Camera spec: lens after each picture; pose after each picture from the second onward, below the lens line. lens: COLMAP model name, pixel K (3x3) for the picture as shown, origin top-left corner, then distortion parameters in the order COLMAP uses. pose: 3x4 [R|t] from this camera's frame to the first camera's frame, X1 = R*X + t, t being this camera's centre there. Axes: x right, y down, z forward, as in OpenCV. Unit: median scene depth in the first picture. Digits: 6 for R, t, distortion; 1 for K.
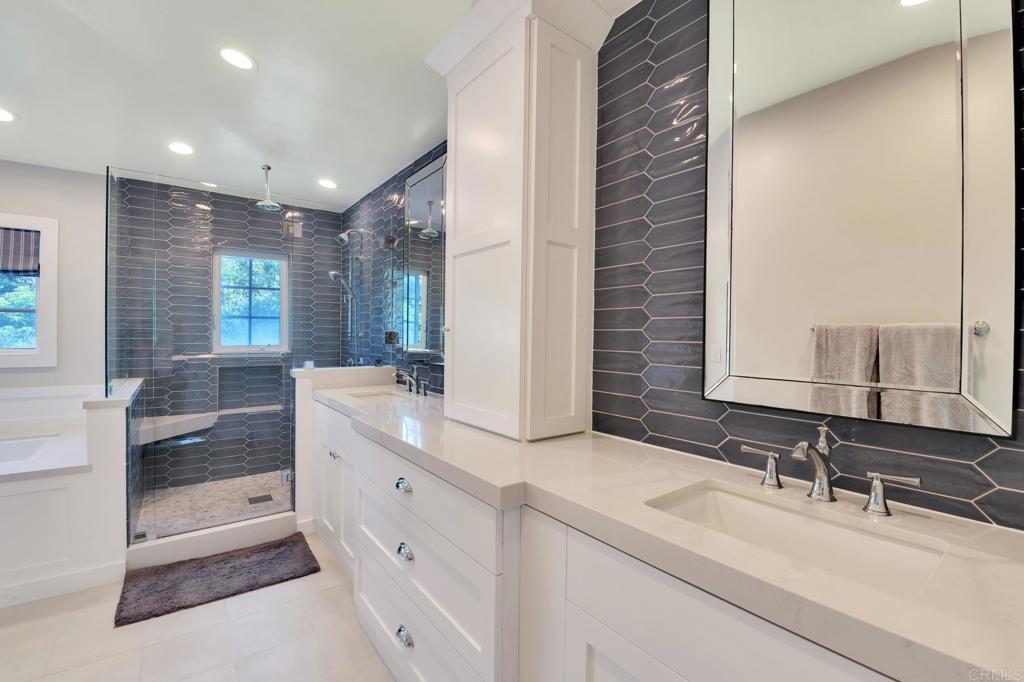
lens RADIAL K [[451.5, 0, 494.4], [0, 451.5, 337.4], [0, 0, 1]] dist [-0.012783, -0.004302]
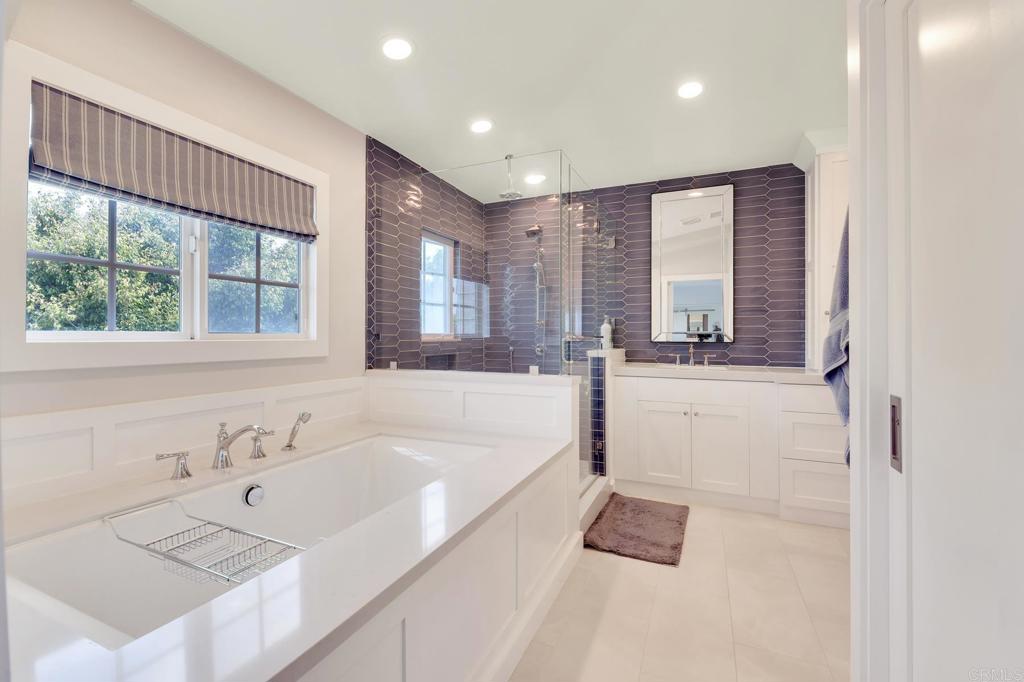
lens RADIAL K [[451.5, 0, 511.4], [0, 451.5, 339.0], [0, 0, 1]] dist [-0.012783, -0.004302]
pose [[0.869109, -0.010437, 0.494510, -0.977531], [0.008807, 0.999945, 0.005627, 0.029062], [-0.494542, -0.000536, 0.869154, 0.105224]]
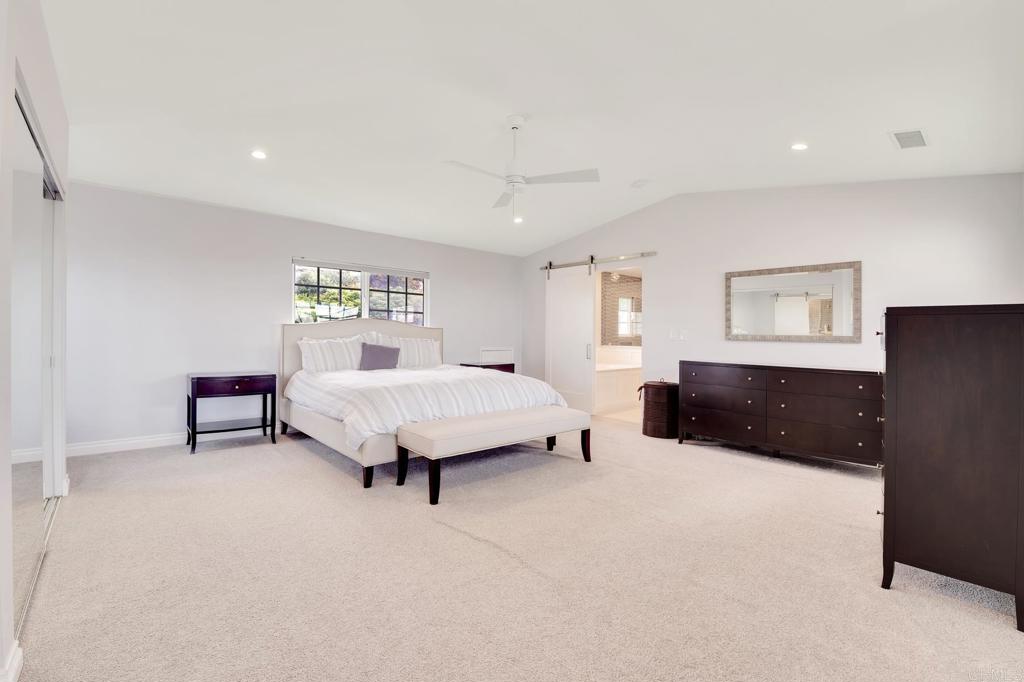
lens RADIAL K [[451.5, 0, 512.8], [0, 451.5, 336.6], [0, 0, 1]] dist [-0.012783, -0.004302]
pose [[0.994822, -0.003755, 0.101566, -1.569188], [0.003679, 0.999993, 0.000934, 0.031608], [-0.101569, -0.000555, 0.994828, -1.573338]]
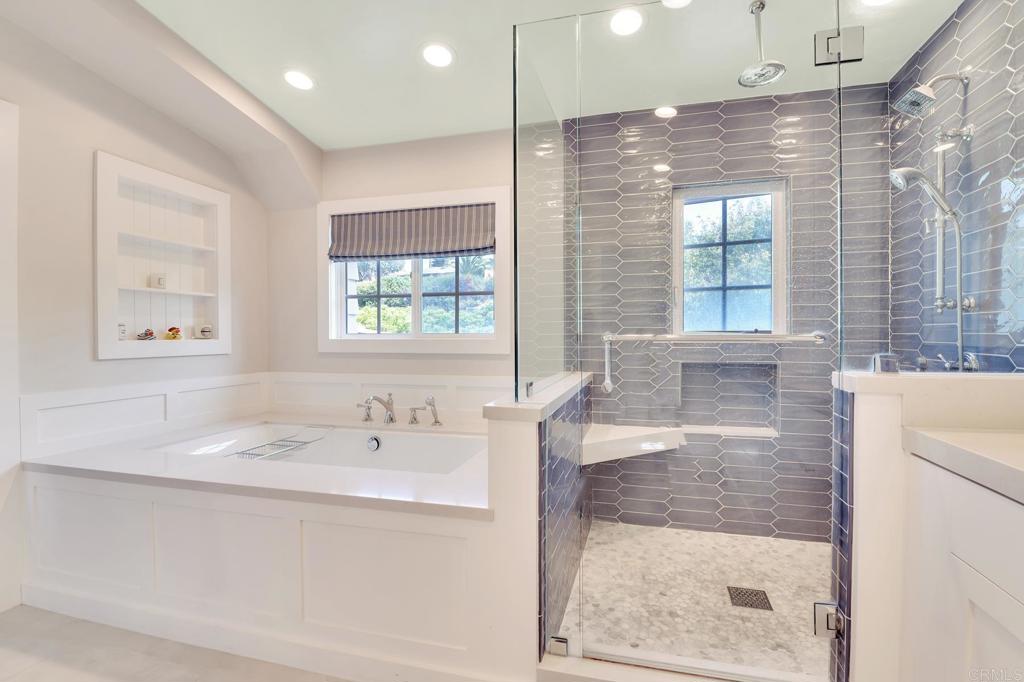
lens RADIAL K [[451.5, 0, 513.6], [0, 451.5, 337.7], [0, 0, 1]] dist [-0.012783, -0.004302]
pose [[0.622266, -0.004621, -0.782792, -0.253288], [0.004200, 0.999988, -0.002564, 0.031543], [0.782795, -0.001693, 0.622278, 0.401566]]
